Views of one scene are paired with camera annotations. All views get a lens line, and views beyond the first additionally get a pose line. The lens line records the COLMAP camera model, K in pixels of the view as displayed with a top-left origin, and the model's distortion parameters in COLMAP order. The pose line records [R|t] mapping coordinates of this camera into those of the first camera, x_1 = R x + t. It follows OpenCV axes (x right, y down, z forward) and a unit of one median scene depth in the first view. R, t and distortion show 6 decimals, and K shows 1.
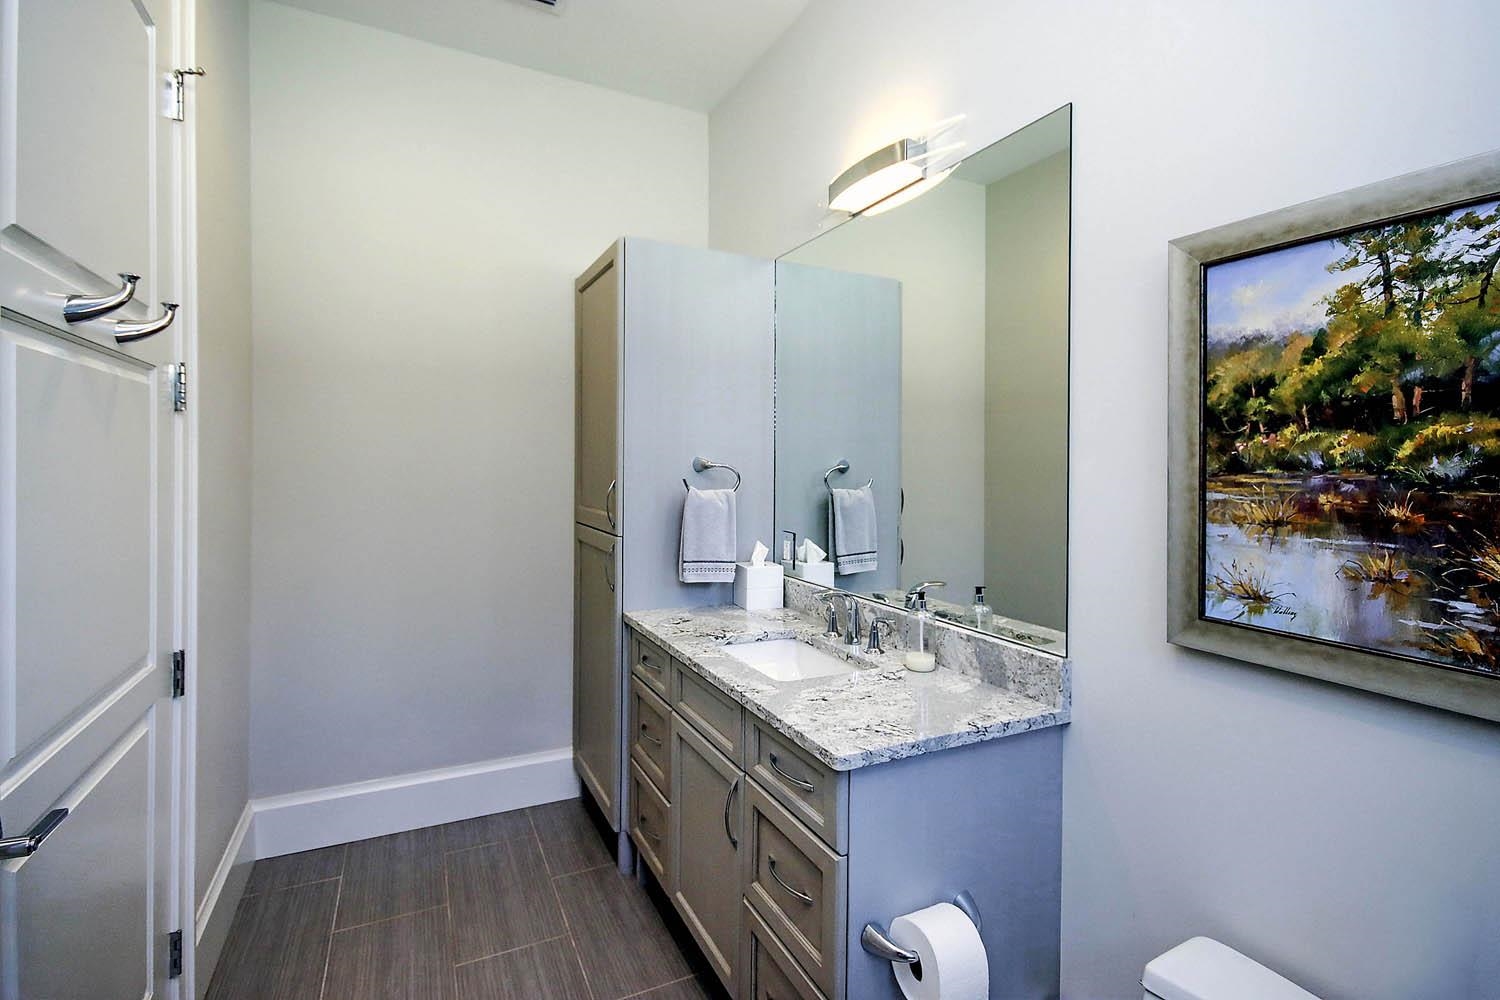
lens RADIAL K [[701.2, 0, 750.8], [0, 701.2, 492.3], [0, 0, 1]] dist [-0.002932, -0.000891]
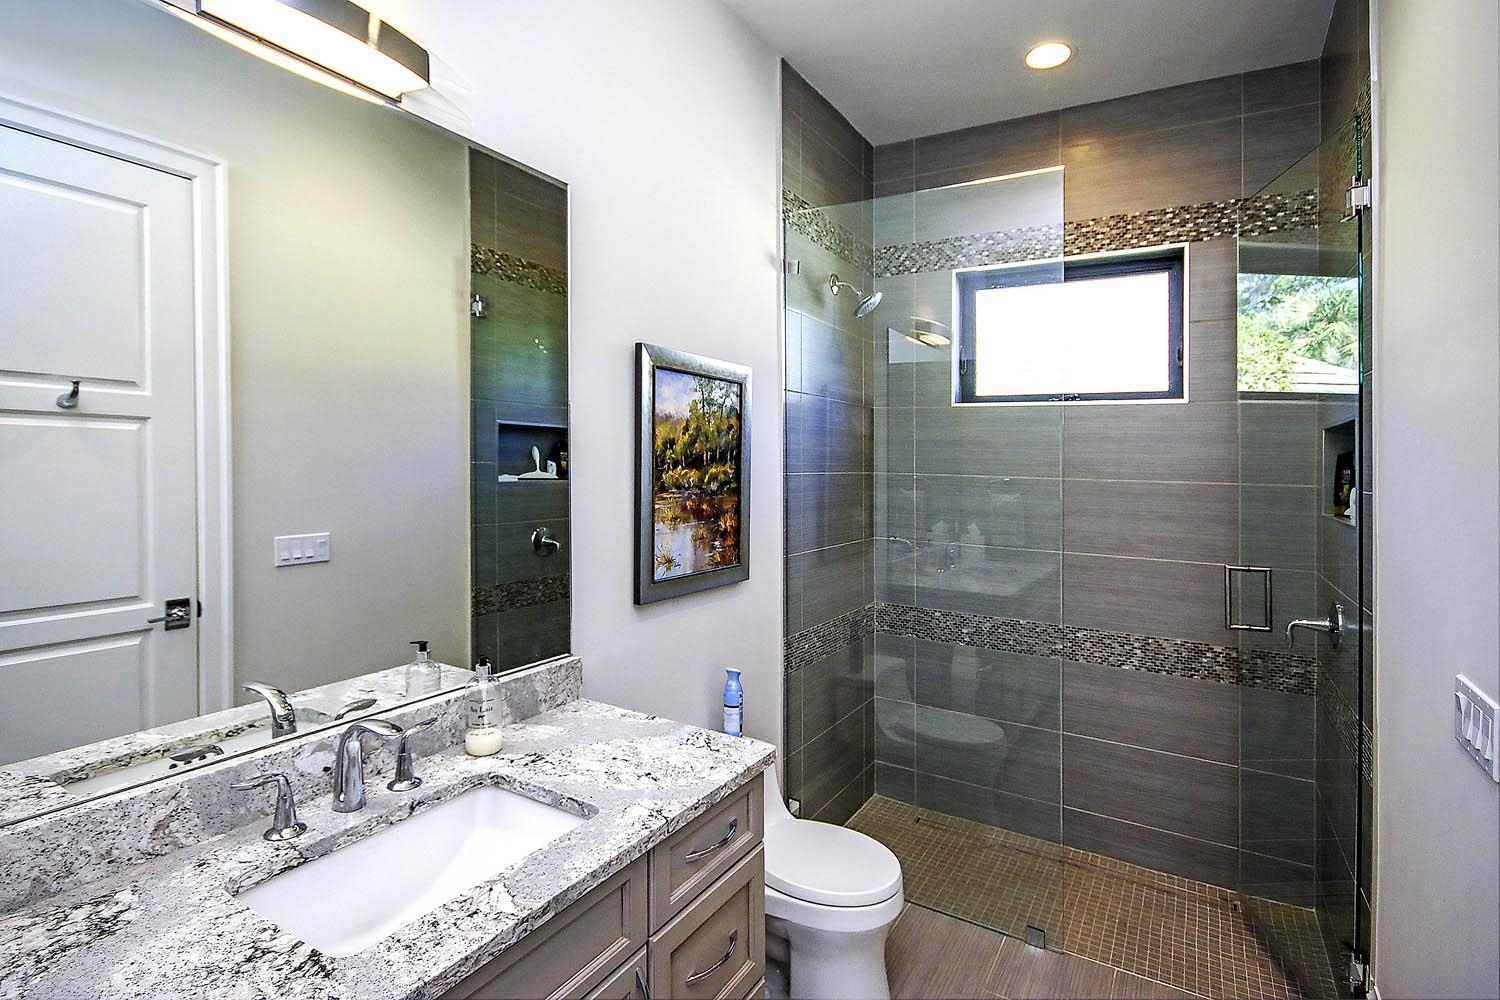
lens RADIAL K [[701.2, 0, 771.5], [0, 701.2, 451.1], [0, 0, 1]] dist [-0.002932, -0.000891]
pose [[-0.534221, -0.008606, 0.845301, -0.971478], [0.006632, 0.999875, 0.014371, -0.162166], [-0.845319, 0.013284, -0.534097, 1.812947]]
